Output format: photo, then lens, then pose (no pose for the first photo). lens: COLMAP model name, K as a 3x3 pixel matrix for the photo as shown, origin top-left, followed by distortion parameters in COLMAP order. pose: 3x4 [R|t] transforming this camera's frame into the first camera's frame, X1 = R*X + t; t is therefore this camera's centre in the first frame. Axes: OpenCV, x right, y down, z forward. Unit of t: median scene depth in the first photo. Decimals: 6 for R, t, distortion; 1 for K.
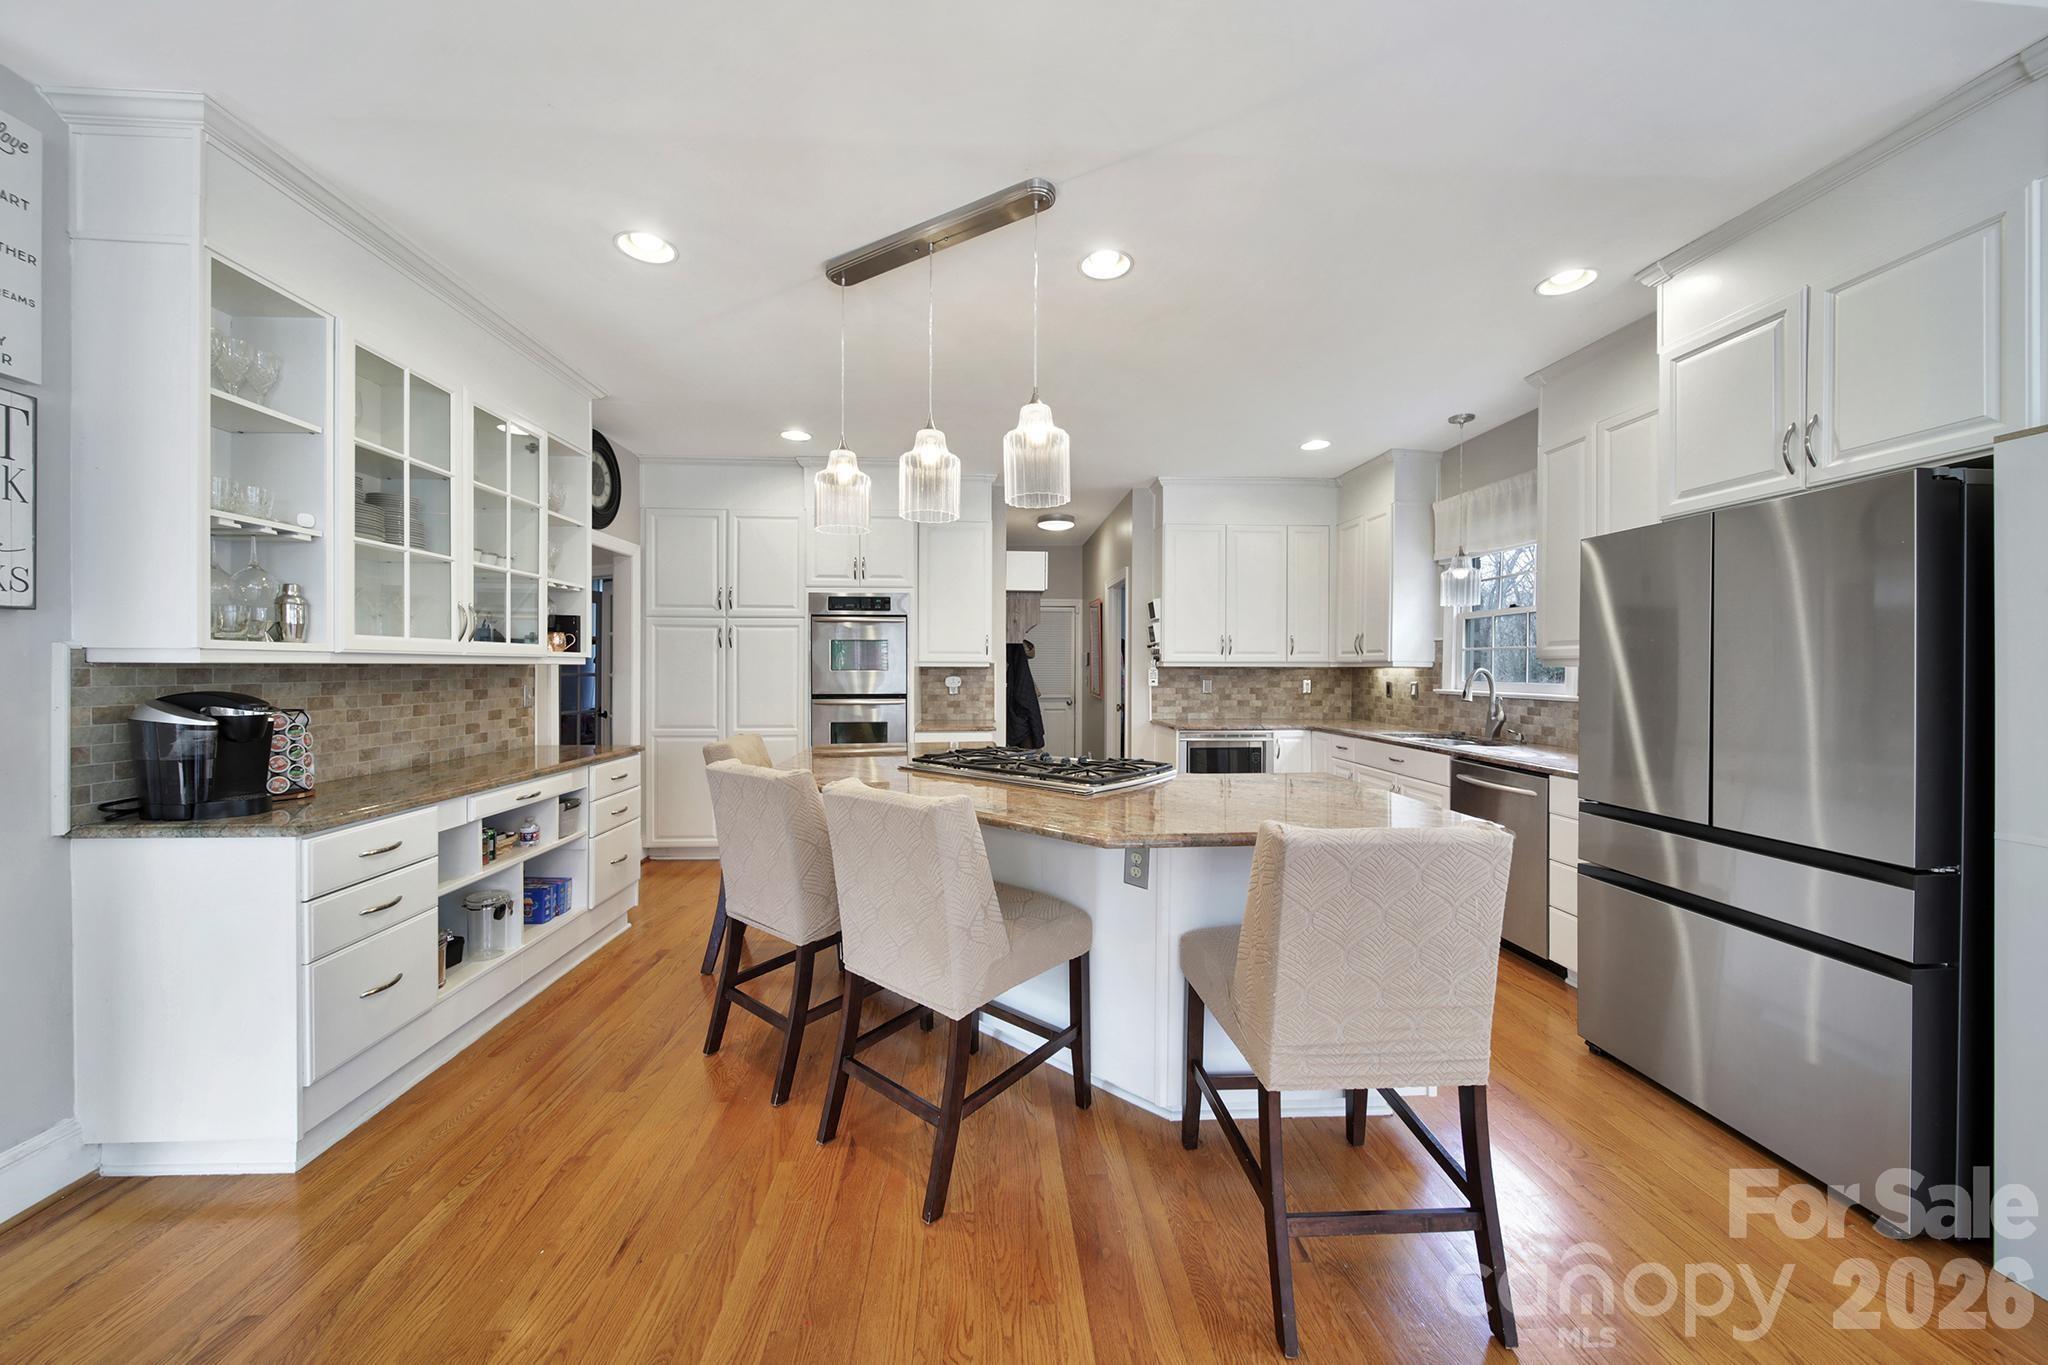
lens RADIAL K [[719.5, 0, 1023.7], [0, 719.5, 670.6], [0, 0, 1]] dist [-0.000186, -0.000153]
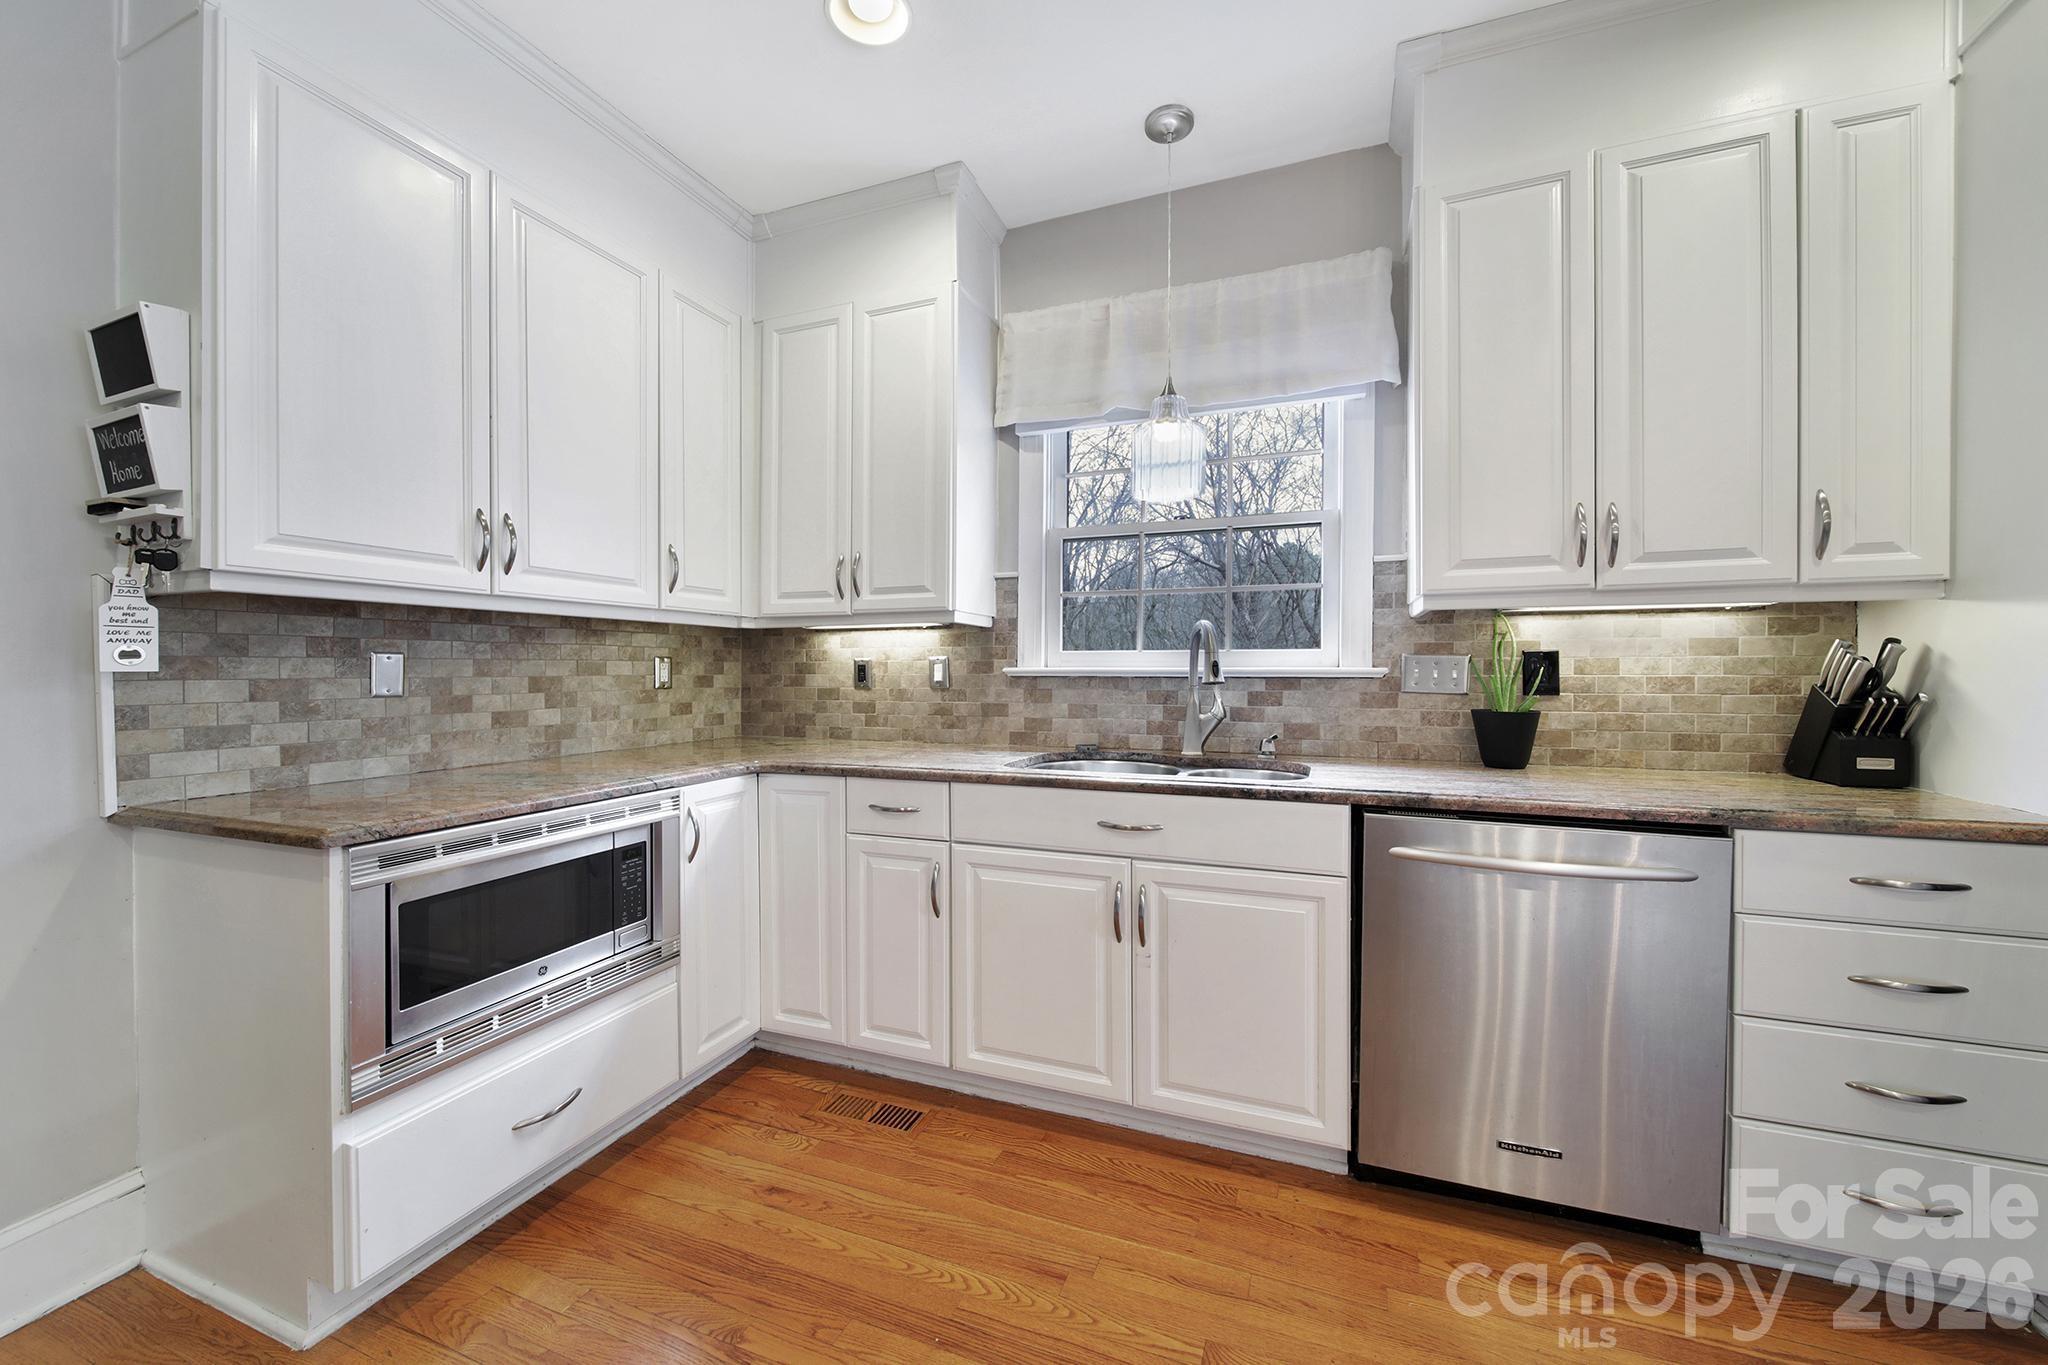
lens RADIAL K [[793.0, 0, 1173.0], [0, 793.0, 666.1], [0, 0, 1]] dist [-0.001240, -0.000518]
pose [[0.387500, -0.004099, 0.921861, 0.077686], [0.004151, 0.999988, 0.002702, 0.022128], [-0.921860, 0.002779, 0.387512, 0.631734]]
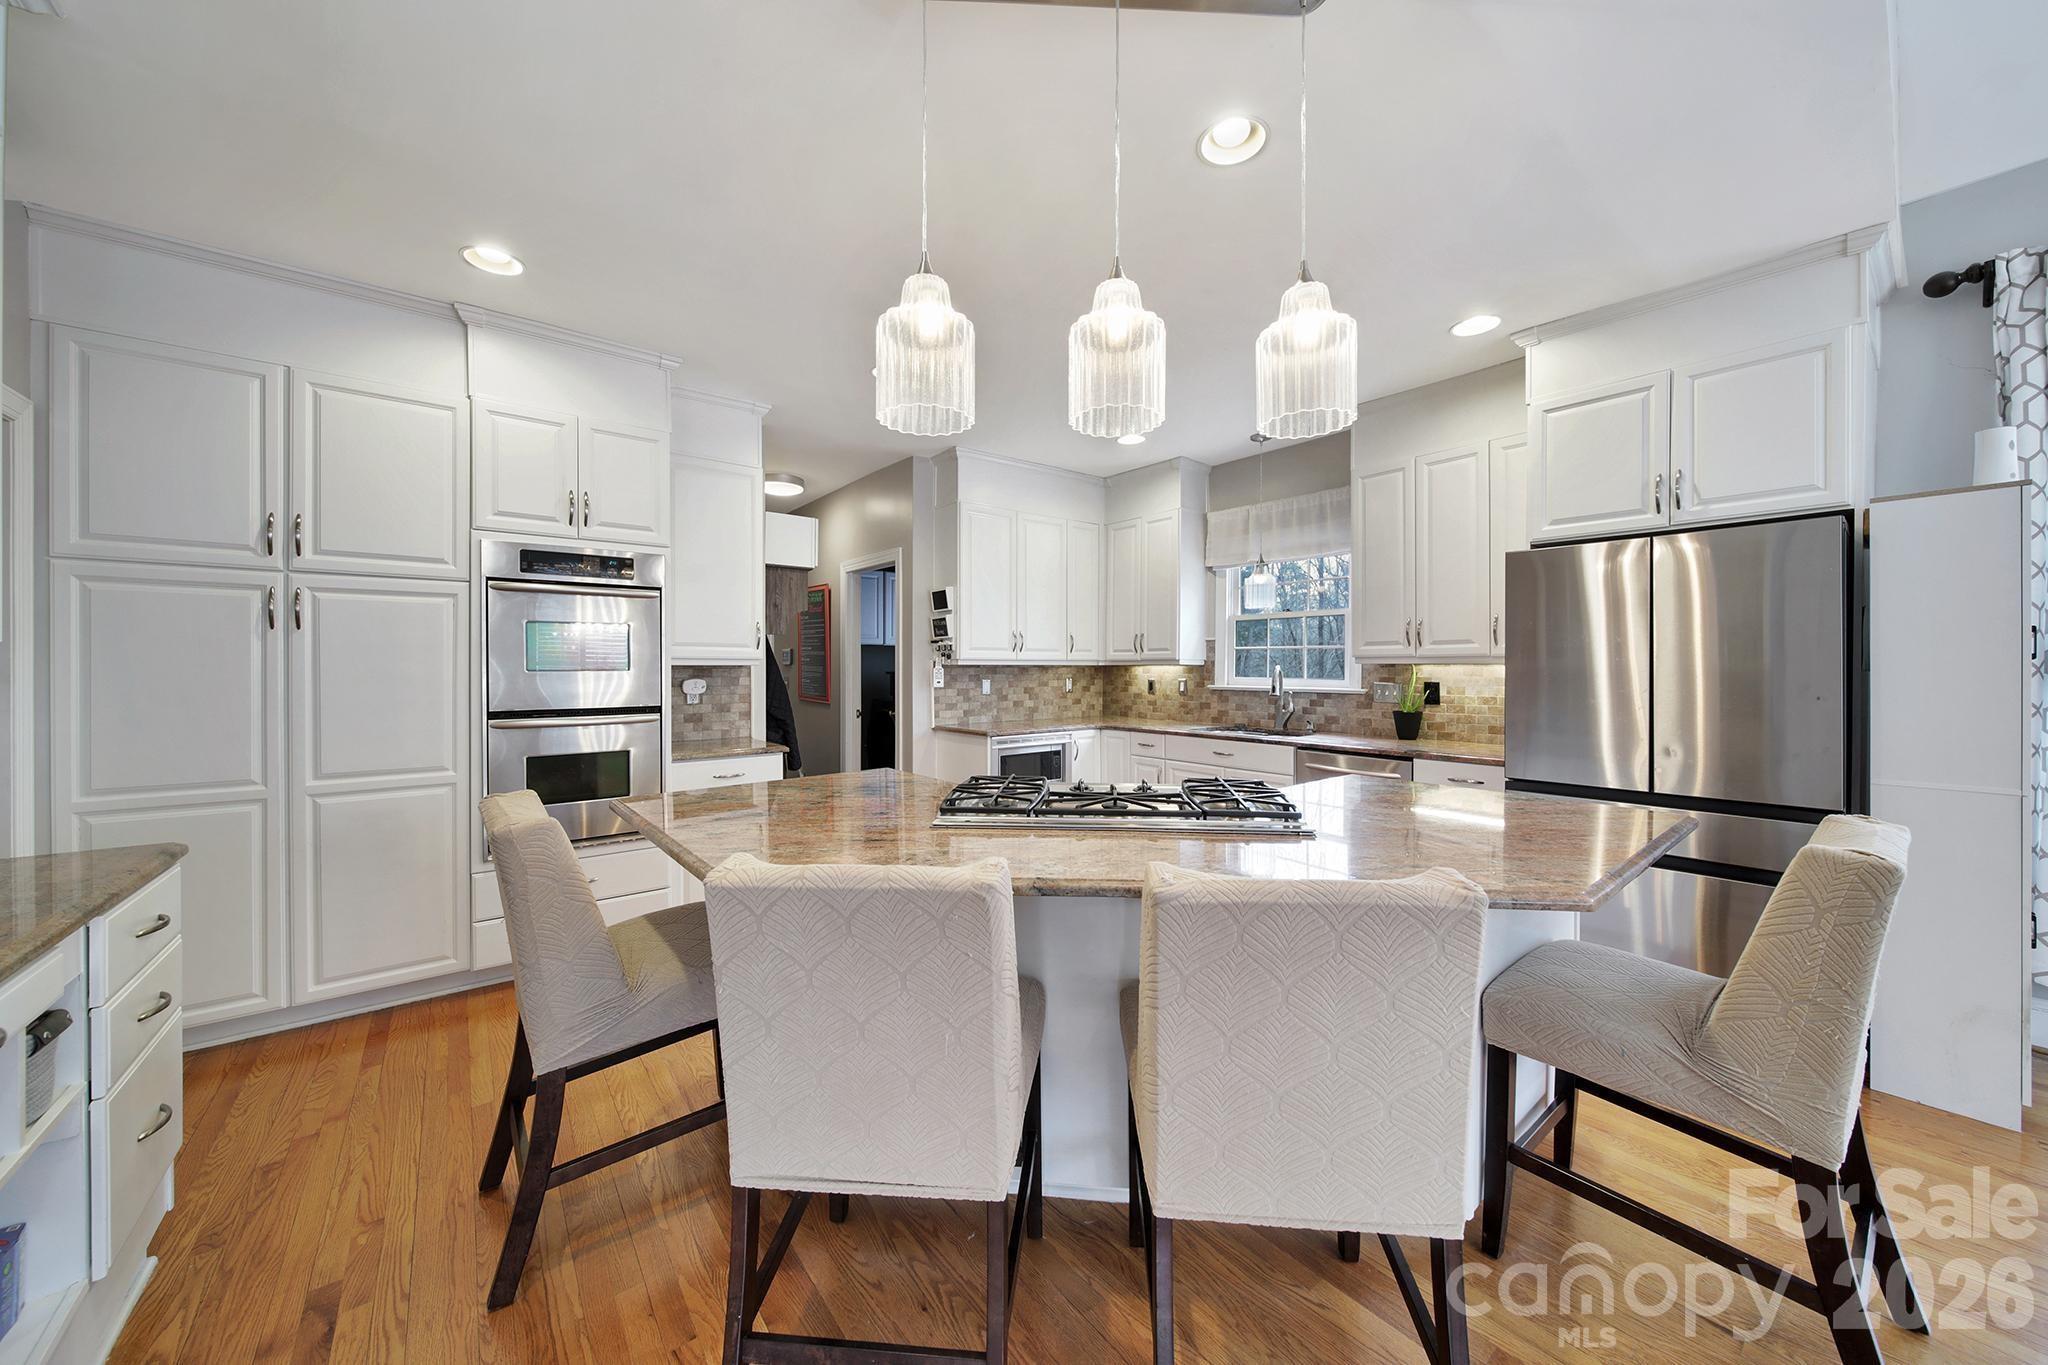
lens RADIAL K [[736.6, 0, 1088.1], [0, 736.6, 672.8], [0, 0, 1]] dist [-0.001013, -0.000088]
pose [[0.820887, -0.007449, 0.571042, -0.198944], [0.005250, 0.999971, 0.005497, -0.000034], [-0.571067, -0.001514, 0.820902, 0.187909]]
